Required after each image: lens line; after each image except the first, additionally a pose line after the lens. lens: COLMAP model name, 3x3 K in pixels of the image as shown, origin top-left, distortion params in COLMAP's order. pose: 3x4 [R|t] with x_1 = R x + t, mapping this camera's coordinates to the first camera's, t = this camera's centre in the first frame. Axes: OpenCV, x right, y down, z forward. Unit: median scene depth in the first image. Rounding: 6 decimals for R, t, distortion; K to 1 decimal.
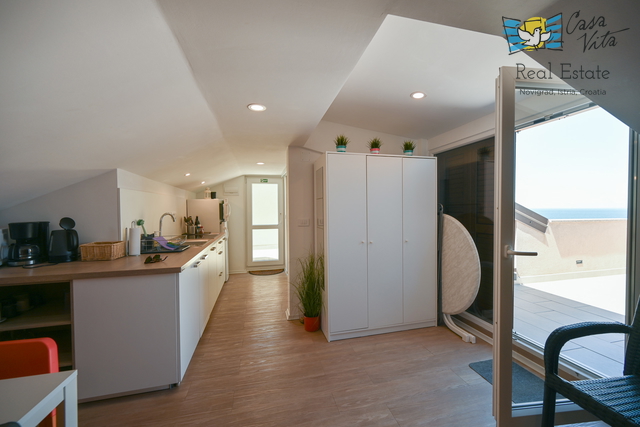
lens RADIAL K [[255.0, 0, 321.0], [0, 255.0, 213.1], [0, 0, 1]] dist [0.000536, 0.000023]
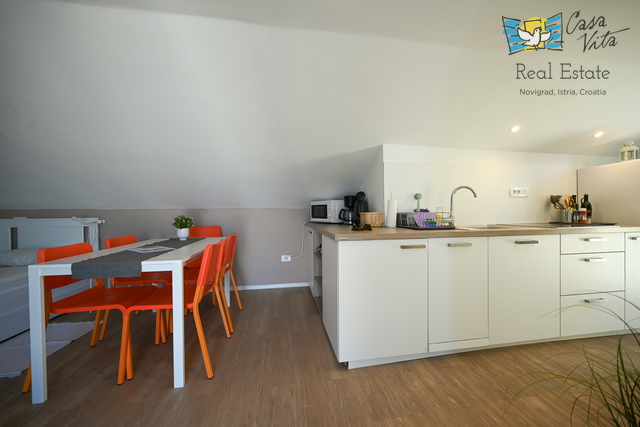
lens RADIAL K [[250.7, 0, 323.8], [0, 250.7, 213.9], [0, 0, 1]] dist [0.001319, -0.000724]
pose [[-0.076095, 0.019777, -0.996904, 0.267157], [-0.008630, 0.999753, 0.020493, 0.091108], [0.997063, 0.010163, -0.075906, 0.808173]]
